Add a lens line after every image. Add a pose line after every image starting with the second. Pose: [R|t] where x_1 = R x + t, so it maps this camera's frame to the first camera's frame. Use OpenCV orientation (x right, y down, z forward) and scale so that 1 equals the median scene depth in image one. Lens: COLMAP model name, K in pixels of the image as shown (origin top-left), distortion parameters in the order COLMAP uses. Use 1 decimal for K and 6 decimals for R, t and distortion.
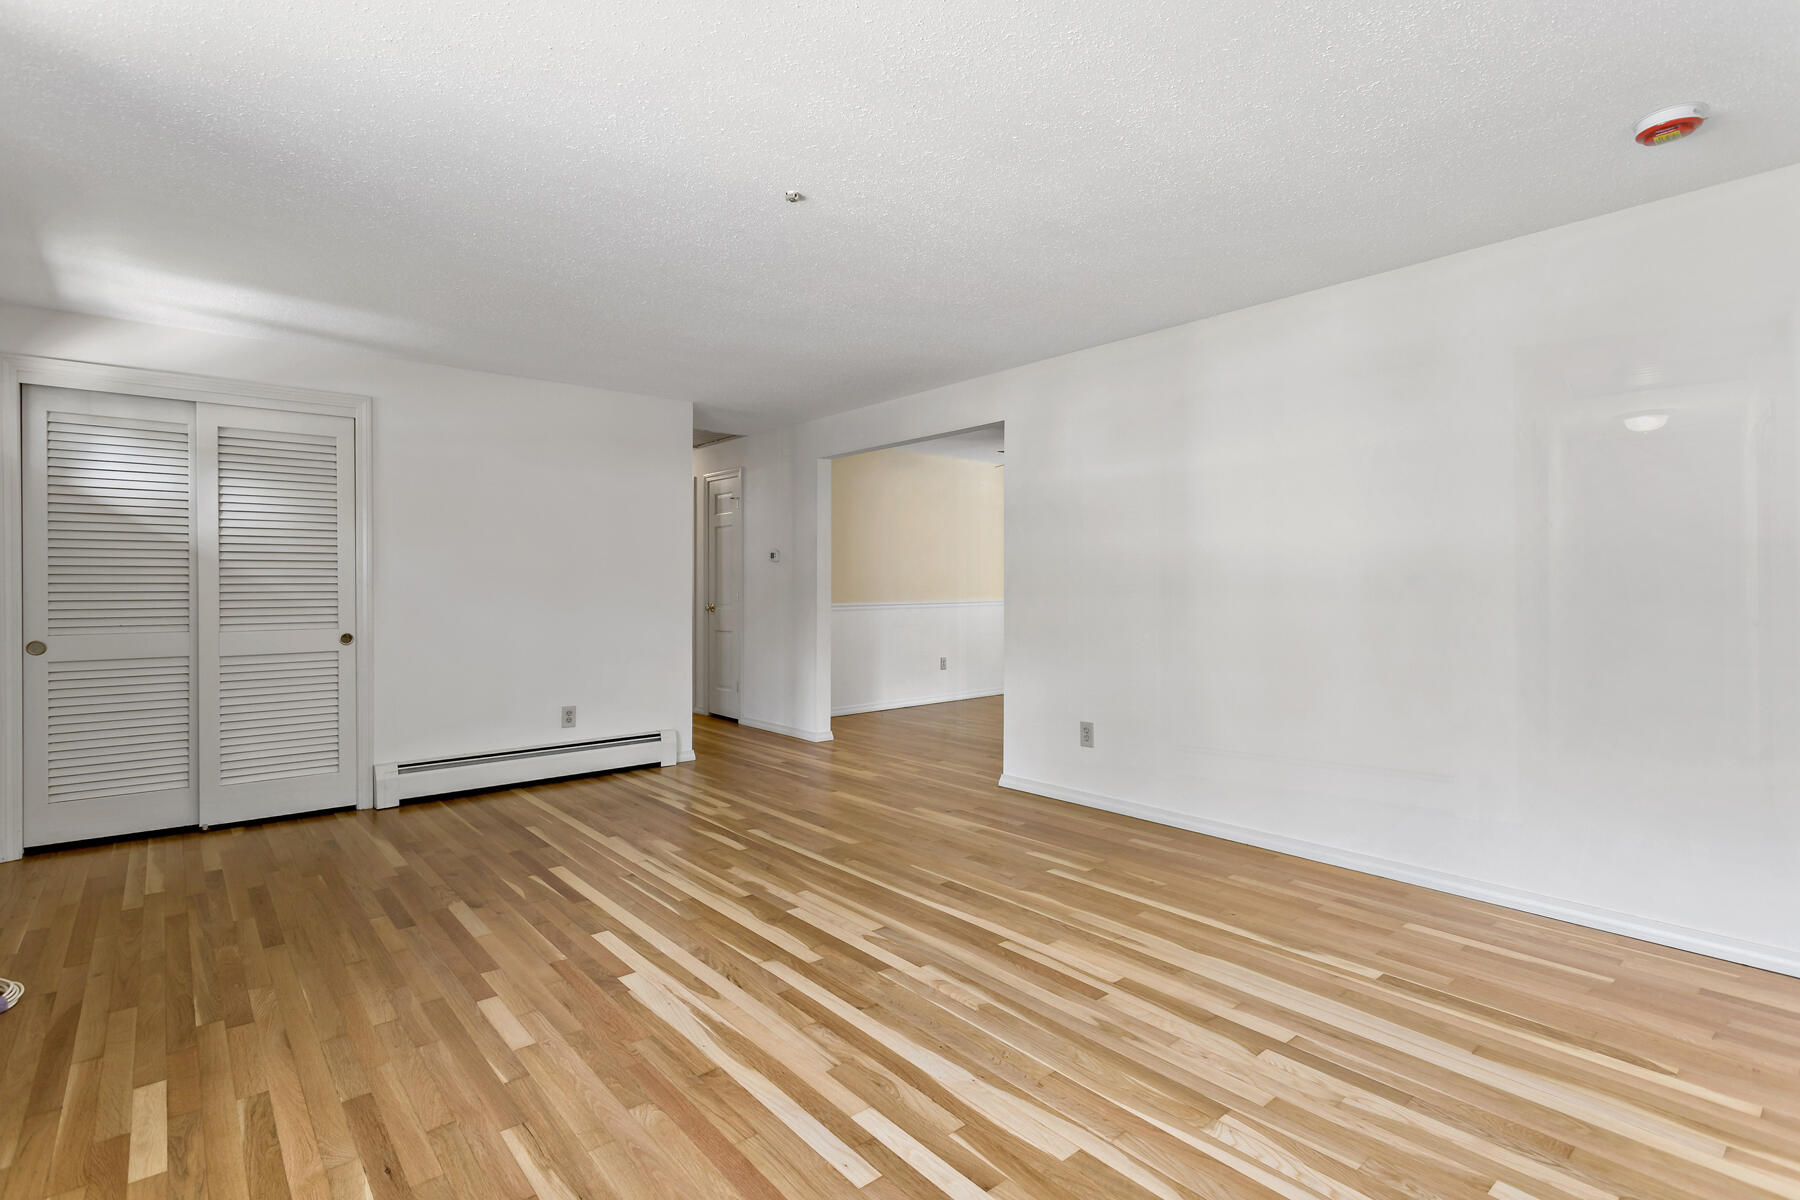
lens RADIAL K [[903.2, 0, 913.6], [0, 903.2, 595.9], [0, 0, 1]] dist [0.000133, 0.000102]
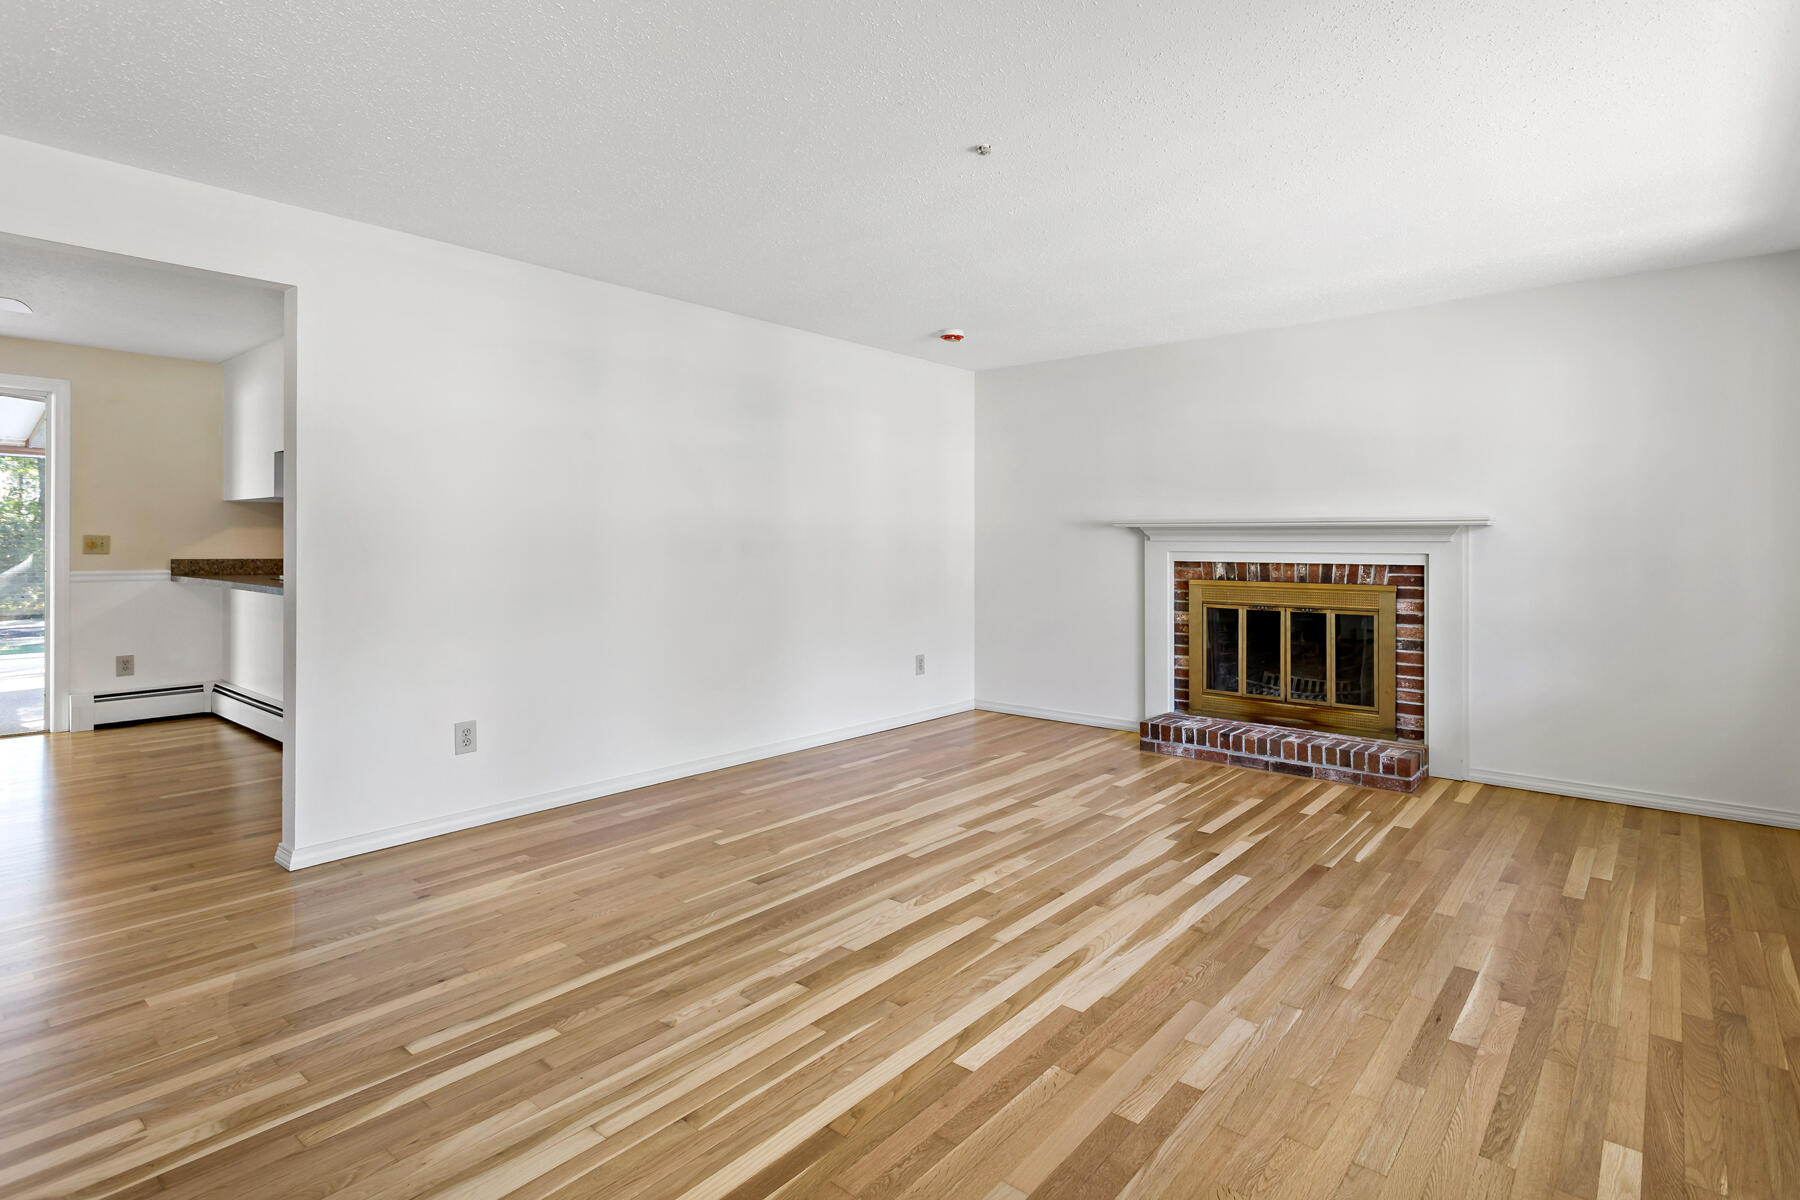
lens RADIAL K [[930.4, 0, 905.2], [0, 930.4, 534.4], [0, 0, 1]] dist [0.002332, 0.000789]
pose [[-0.187084, 0.012846, 0.982260, -1.078125], [0.012971, 0.999860, -0.010605, -0.014612], [-0.982258, 0.010757, -0.187225, 1.231130]]
